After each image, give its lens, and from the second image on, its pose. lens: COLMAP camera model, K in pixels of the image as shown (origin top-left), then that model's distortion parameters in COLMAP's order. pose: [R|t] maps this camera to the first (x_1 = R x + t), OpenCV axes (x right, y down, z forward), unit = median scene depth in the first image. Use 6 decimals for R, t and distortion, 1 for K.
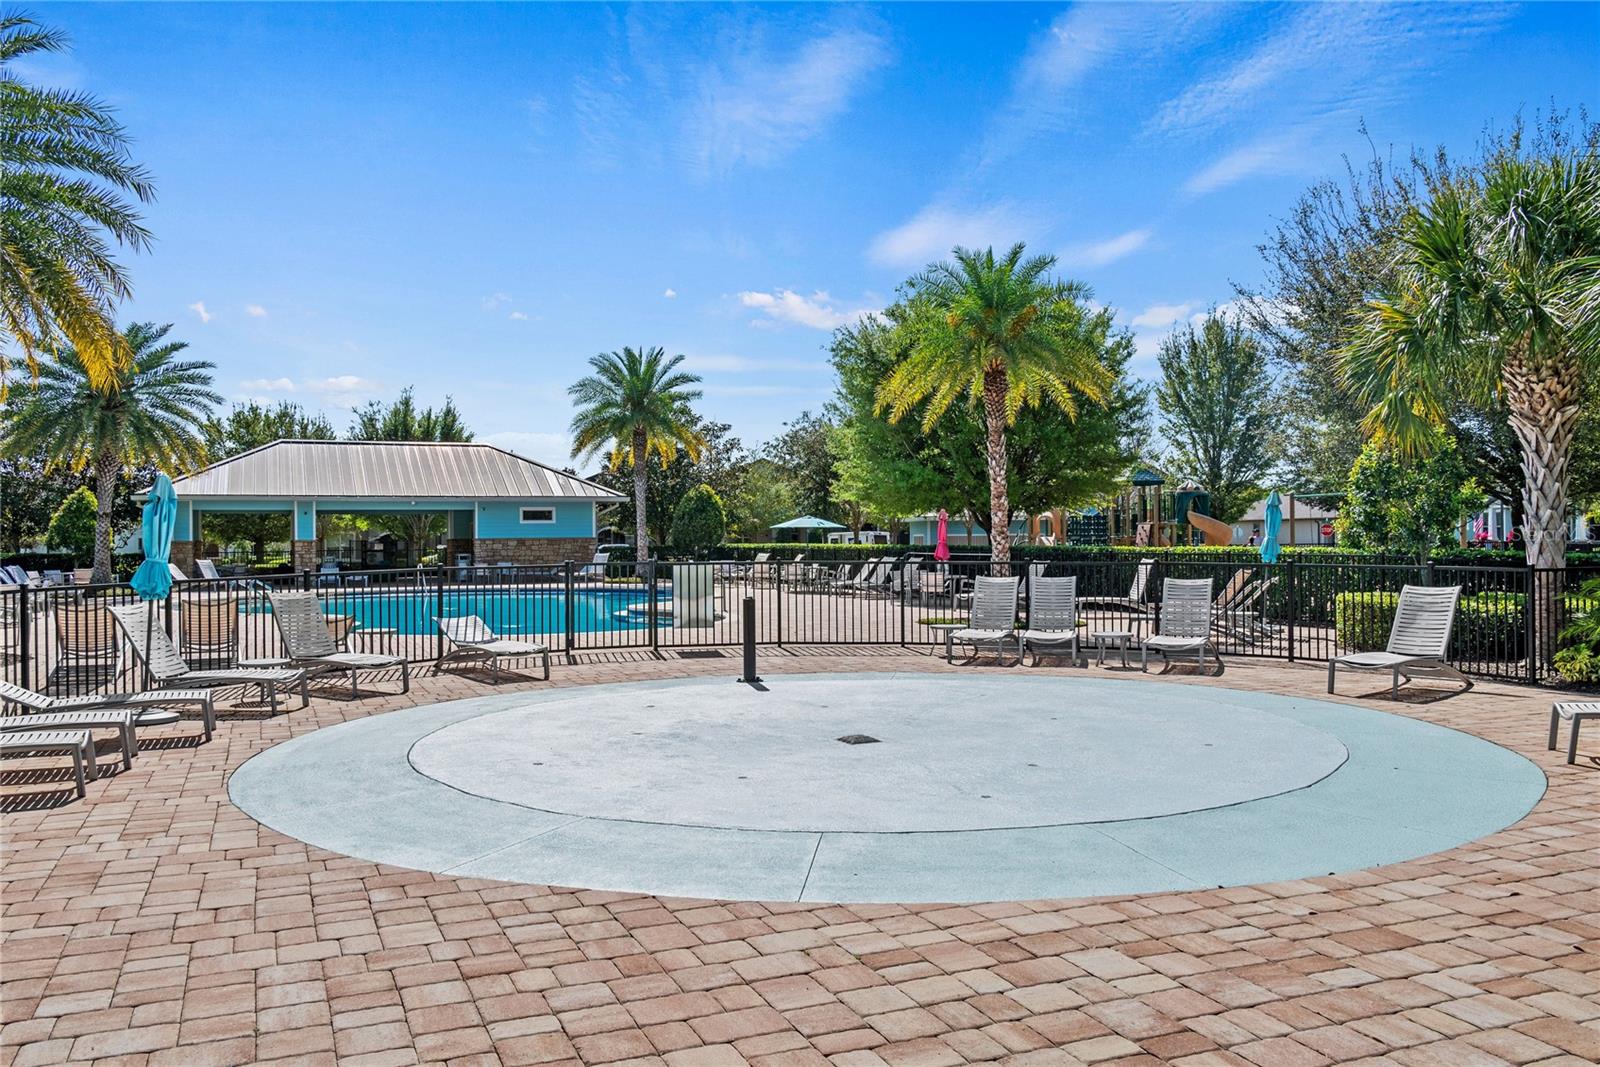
lens RADIAL K [[1278.6, 0, 800.0], [0, 1278.6, 533.5], [0, 0, 1]] dist [-0.001577, -0.000452]
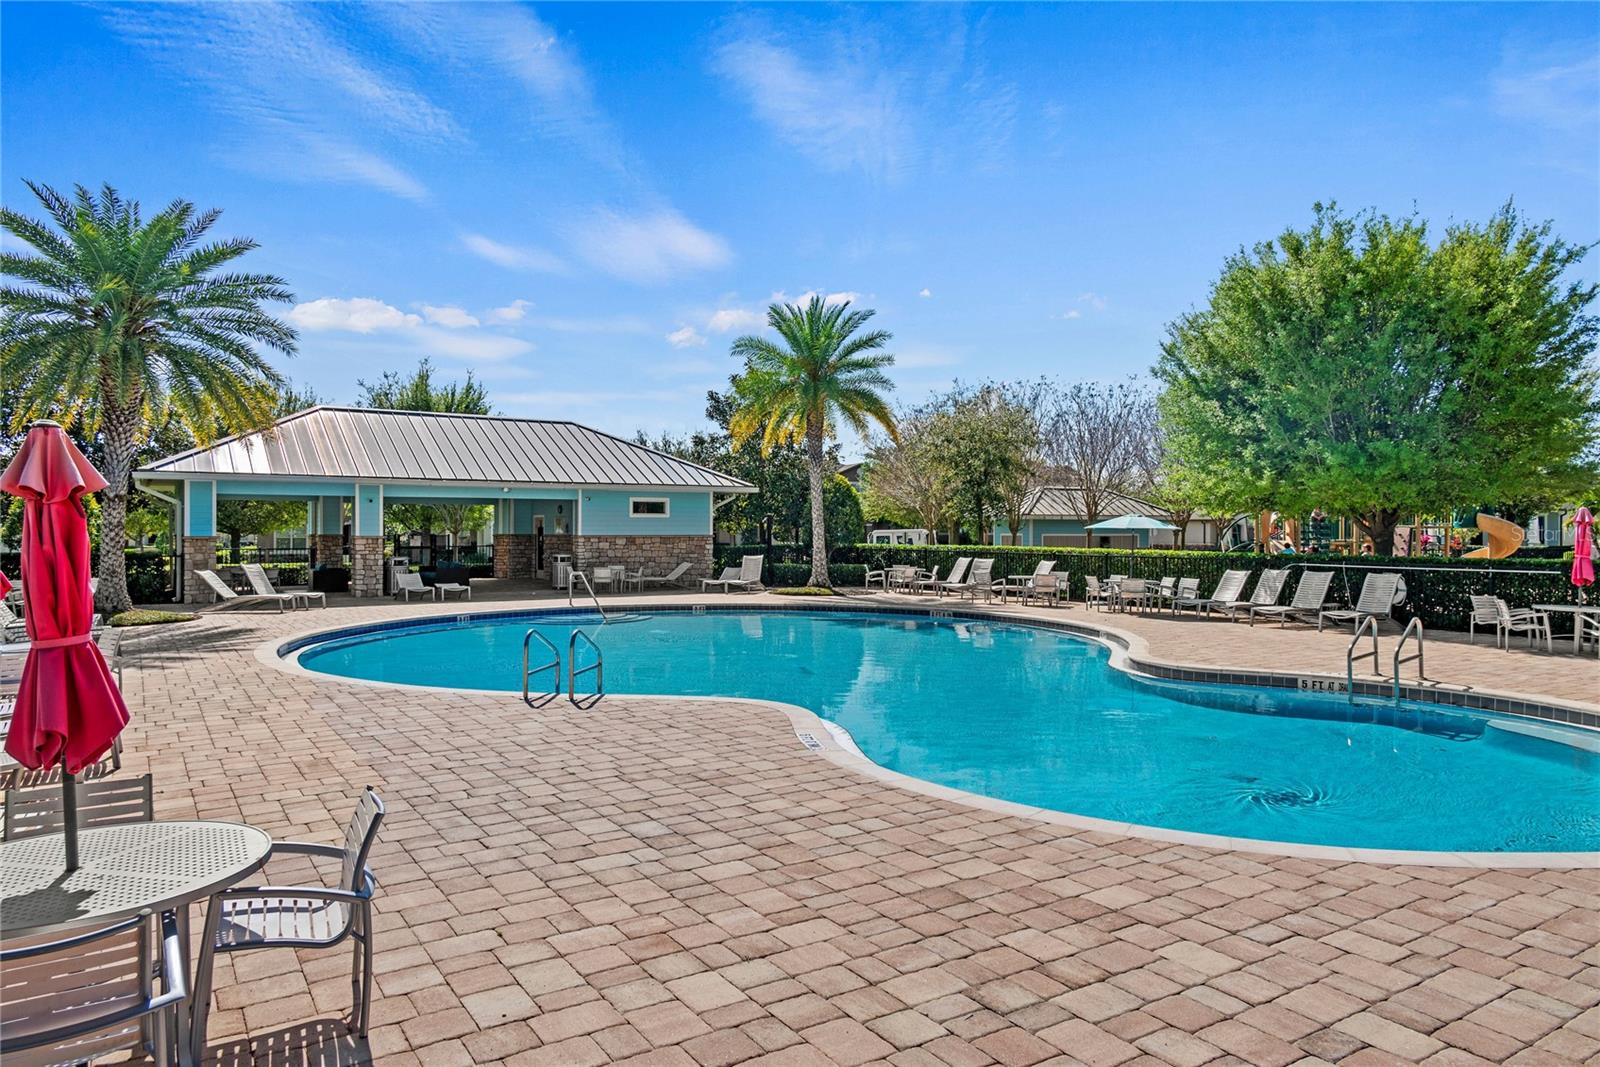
lens RADIAL K [[1054.8, 0, 800.0], [0, 1054.8, 533.5], [0, 0, 1]] dist [0.001907, 0.000421]
pose [[0.980386, 0.008624, 0.196898, -0.245926], [-0.010731, 0.999896, 0.009636, -0.005151], [-0.196794, -0.011560, 0.980377, 0.324194]]
